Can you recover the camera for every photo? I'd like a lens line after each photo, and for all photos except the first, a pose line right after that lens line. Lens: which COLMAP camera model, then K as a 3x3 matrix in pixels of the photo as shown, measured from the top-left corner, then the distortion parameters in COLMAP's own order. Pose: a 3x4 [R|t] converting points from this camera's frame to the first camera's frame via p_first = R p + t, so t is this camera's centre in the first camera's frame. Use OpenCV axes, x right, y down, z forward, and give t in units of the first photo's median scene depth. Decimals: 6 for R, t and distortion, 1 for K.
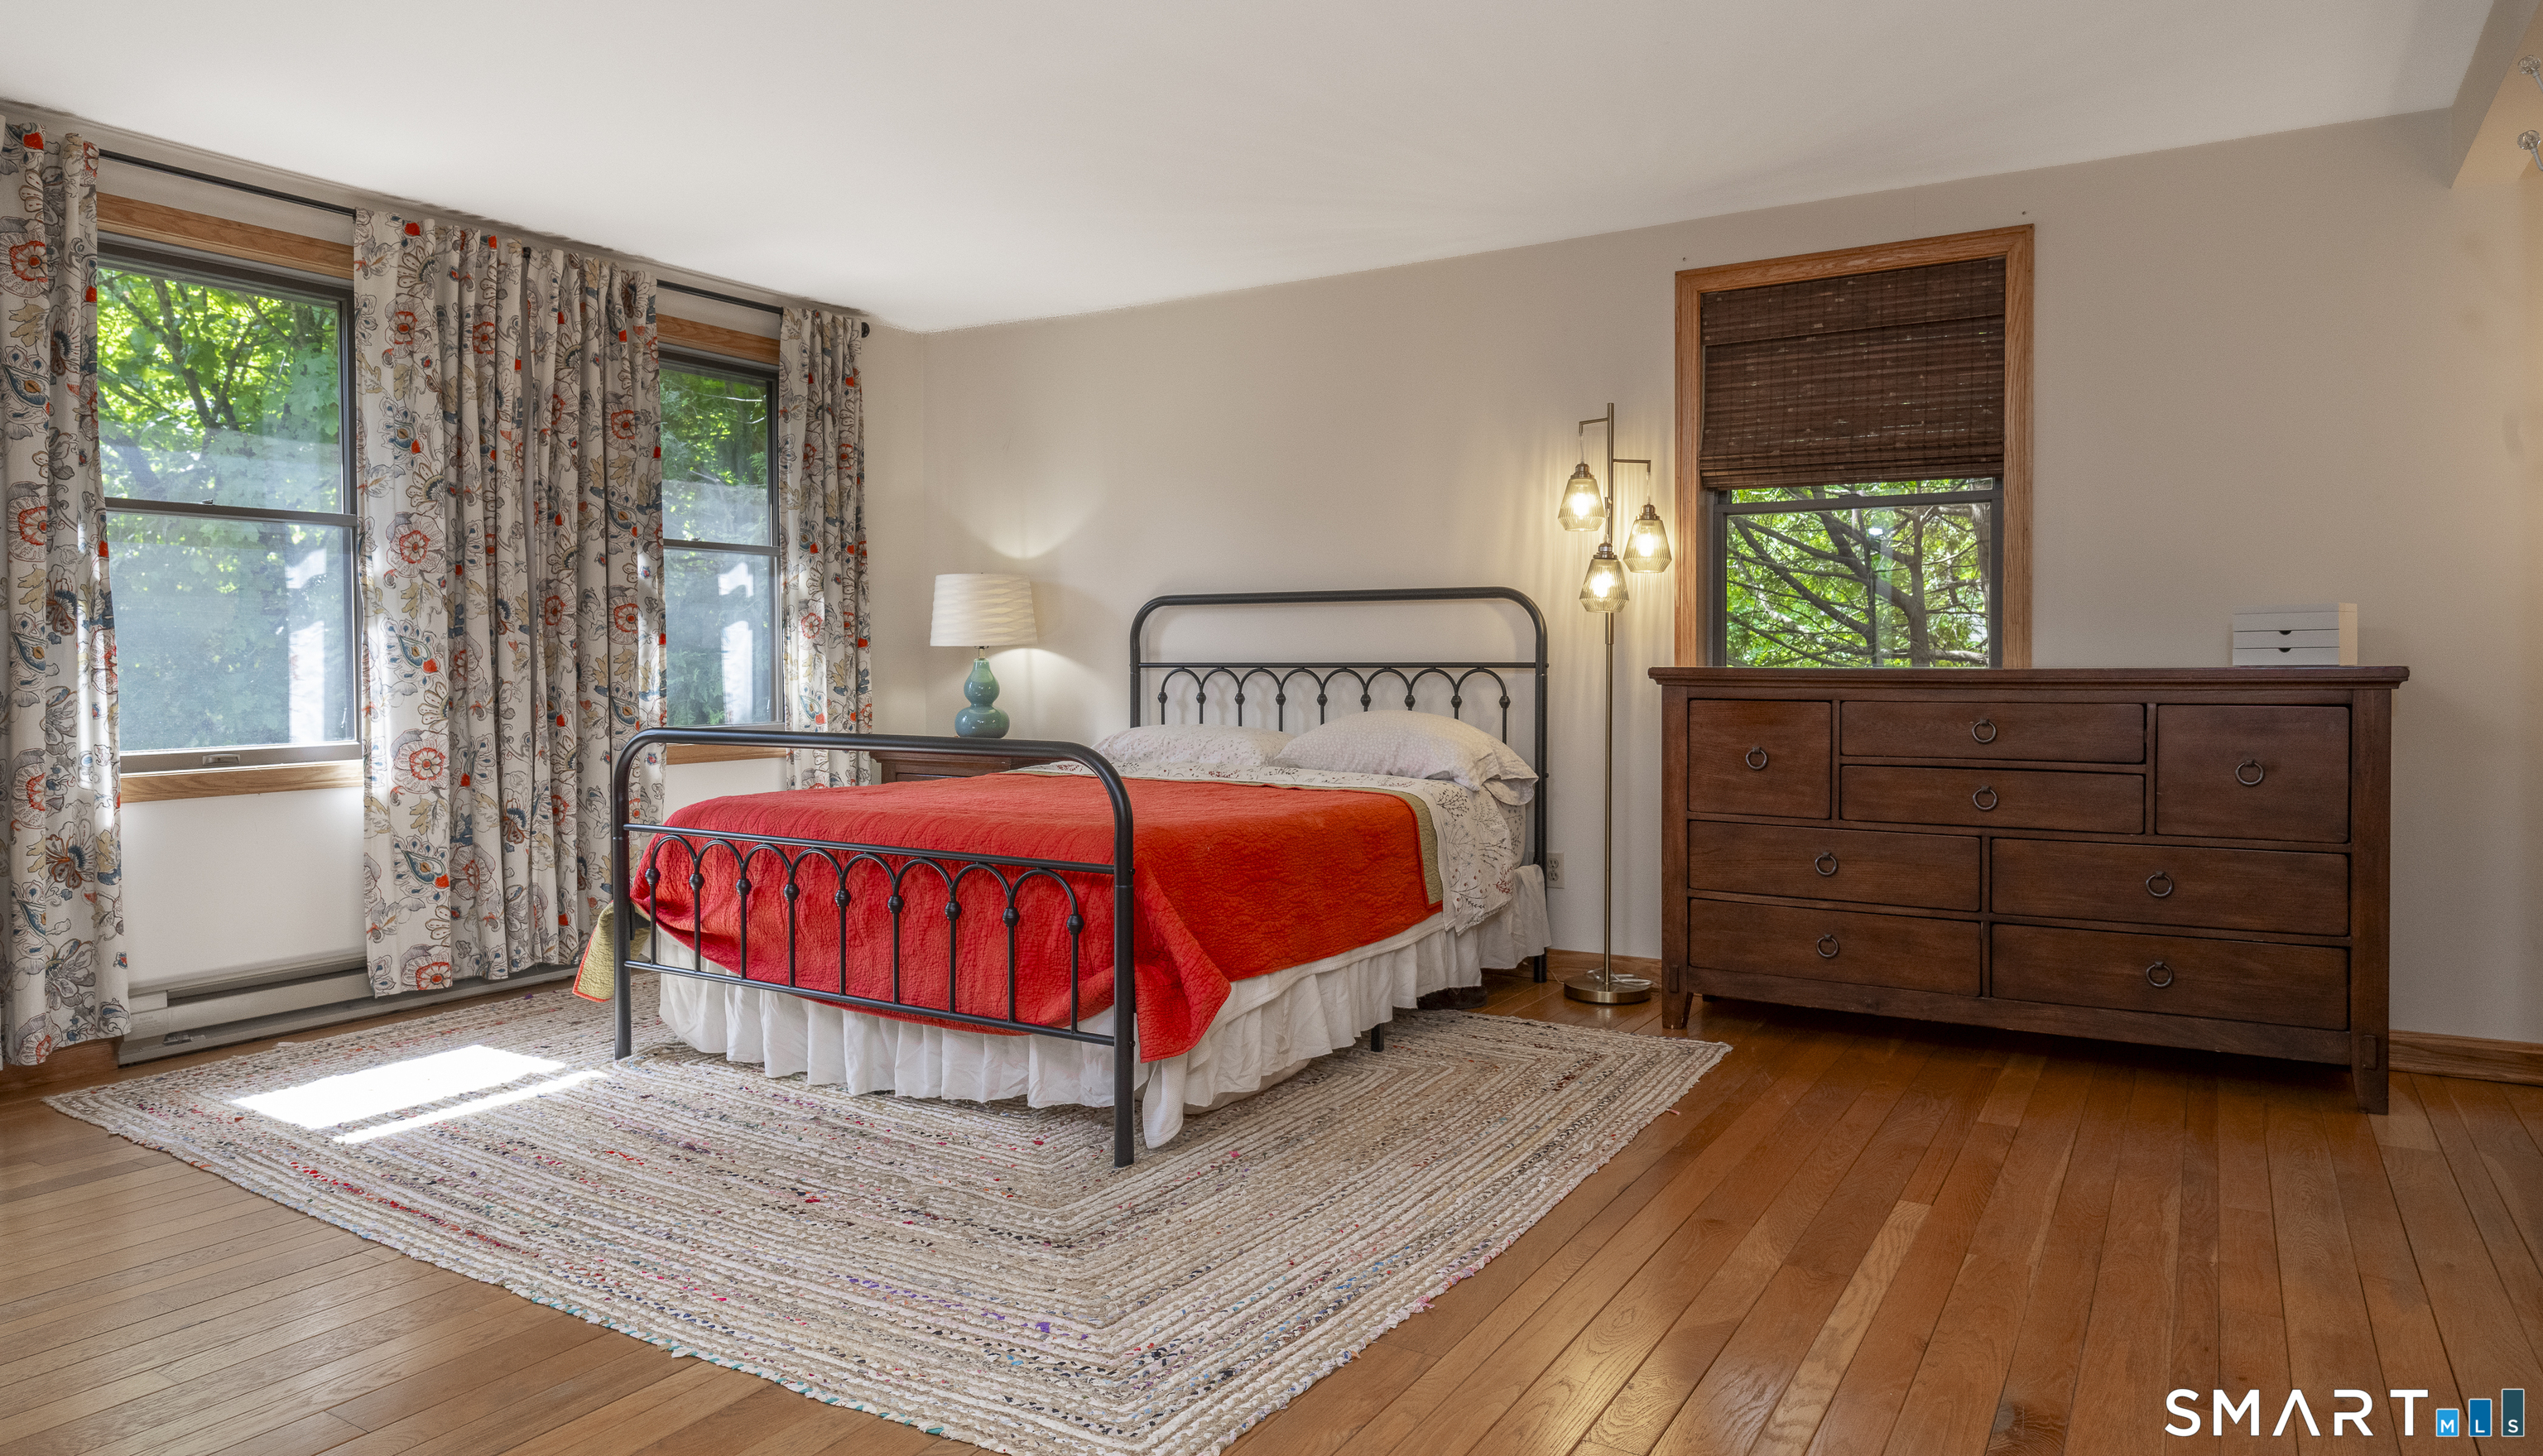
lens RADIAL K [[1544.3, 0, 1266.9], [0, 1544.3, 682.9], [0, 0, 1]] dist [-0.004288, 0.000098]
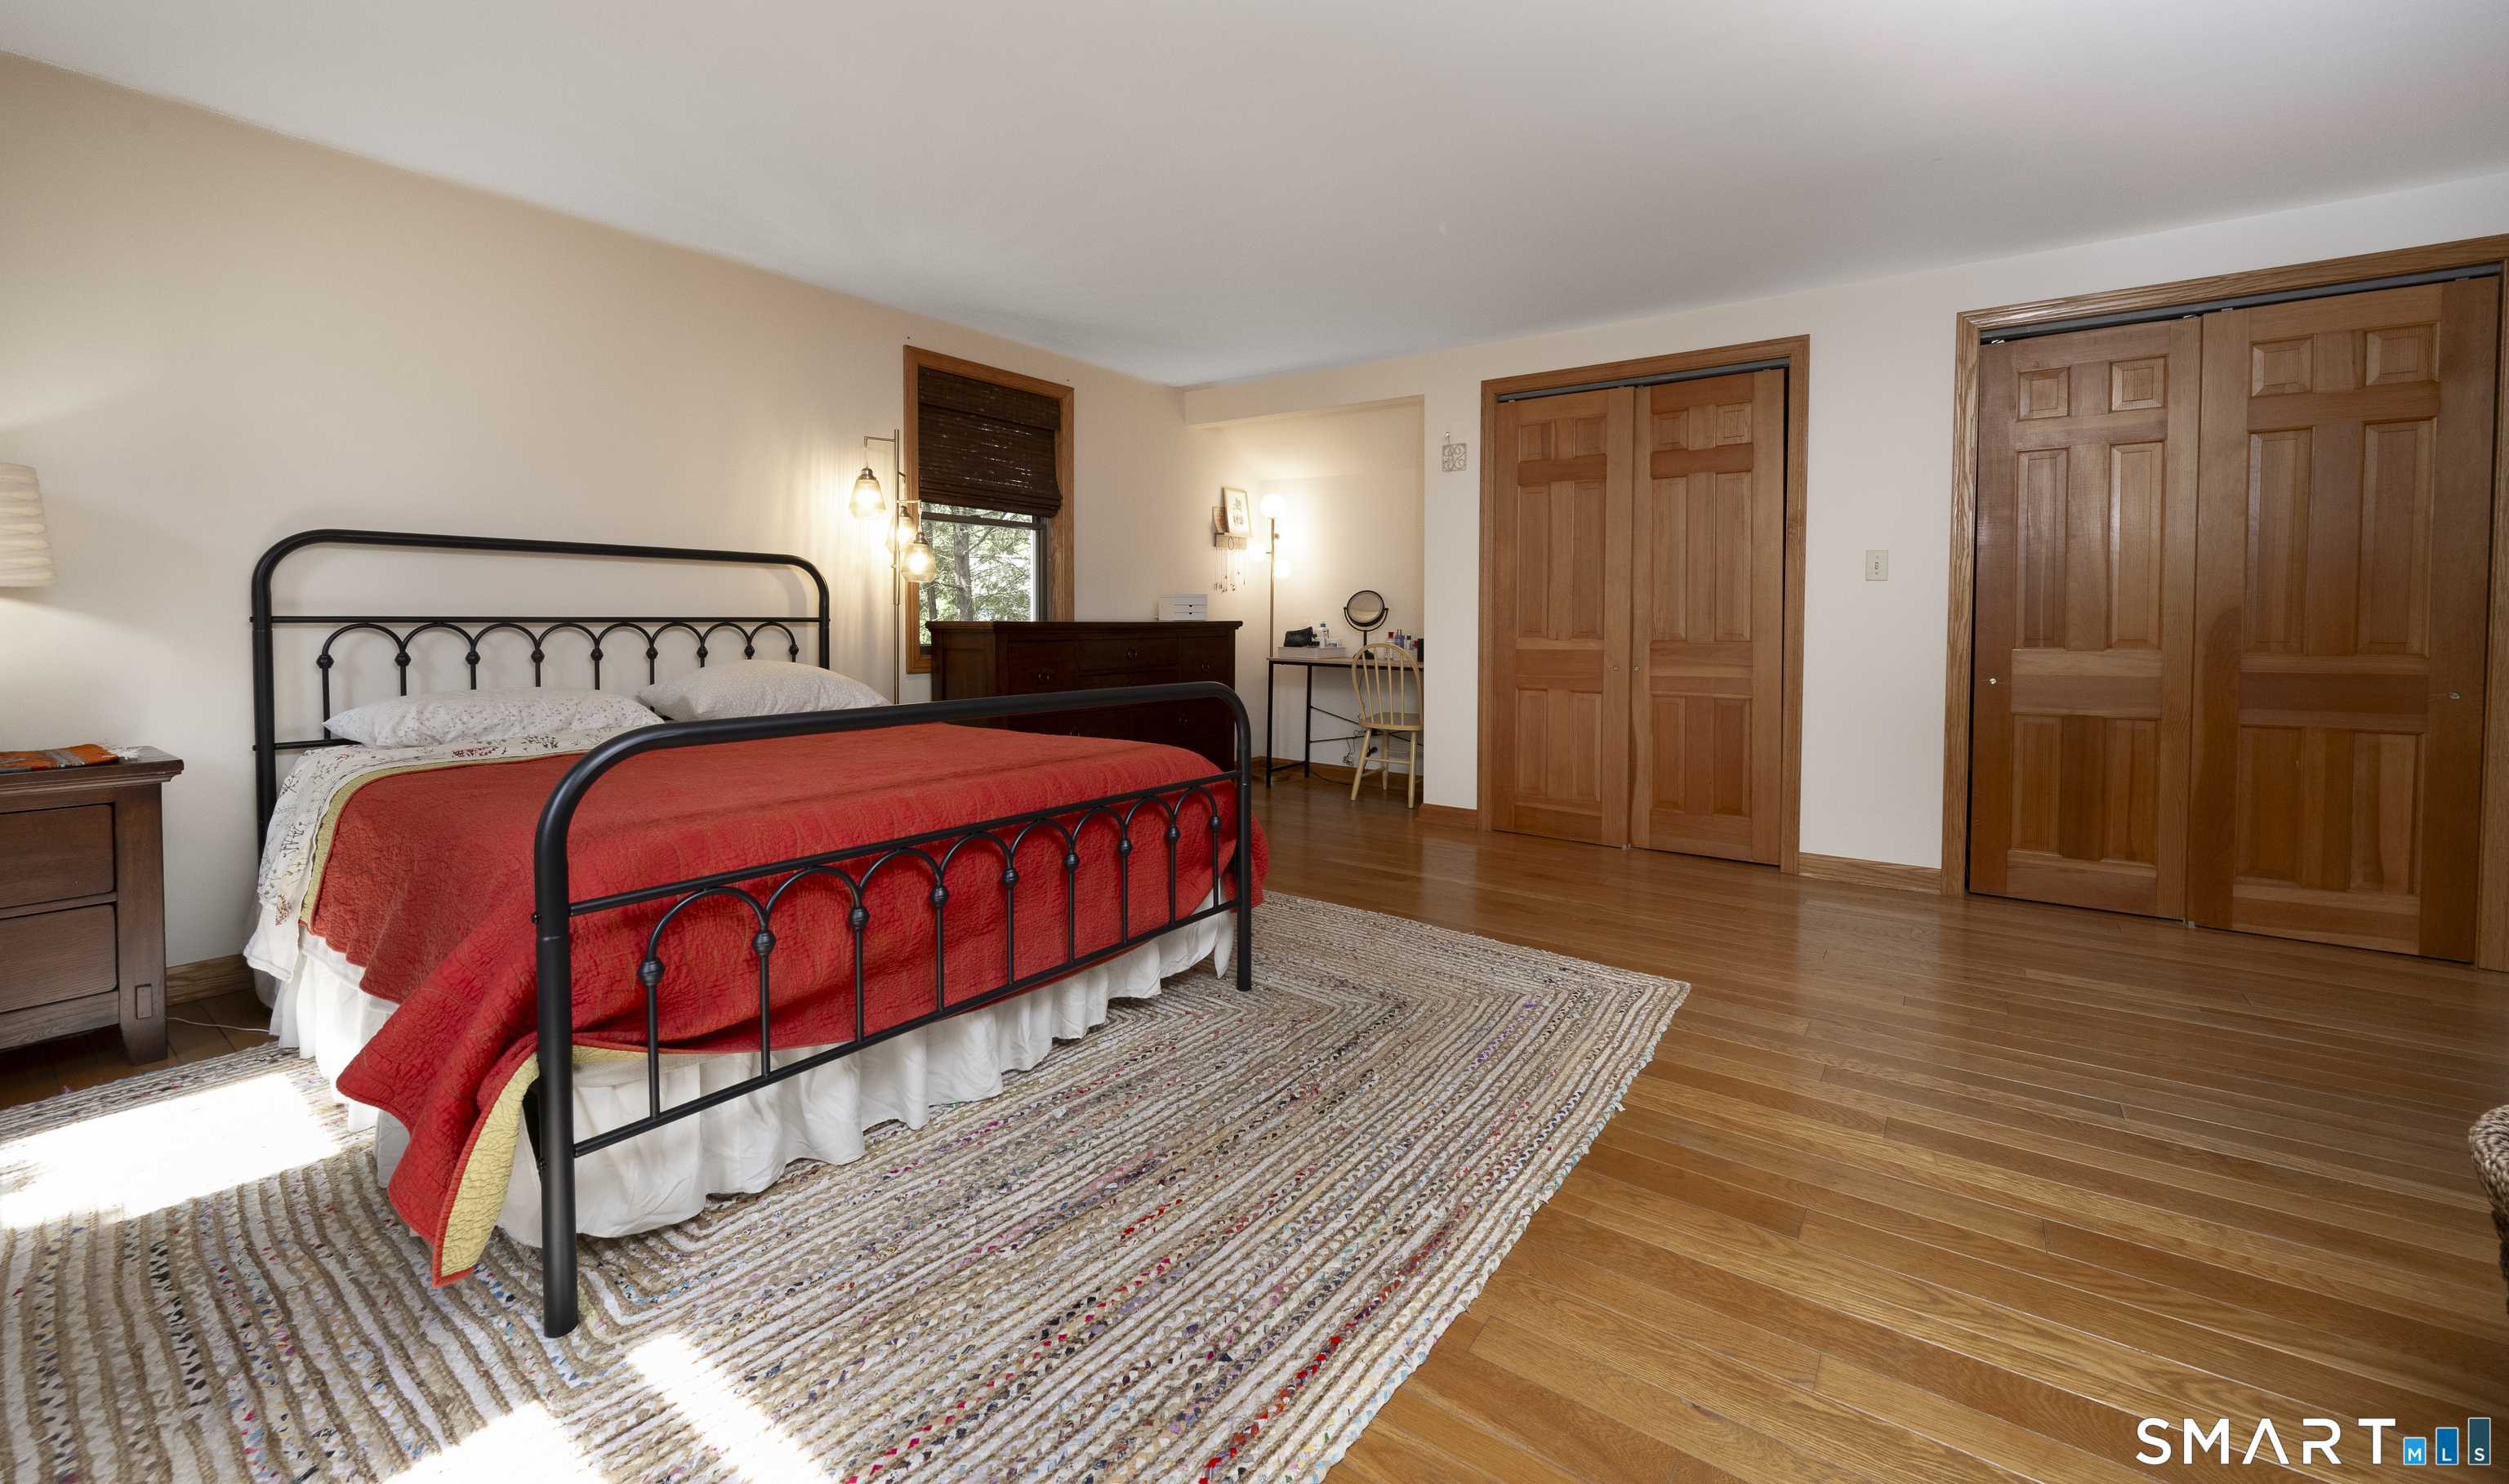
lens RADIAL K [[985.8, 0, 1251.4], [0, 985.8, 643.9], [0, 0, 1]] dist [-0.001190, -0.000070]
pose [[0.084756, -0.026574, 0.996047, -0.702720], [0.009479, 0.999621, 0.025863, -0.010735], [-0.996357, 0.007250, 0.084976, 0.677805]]
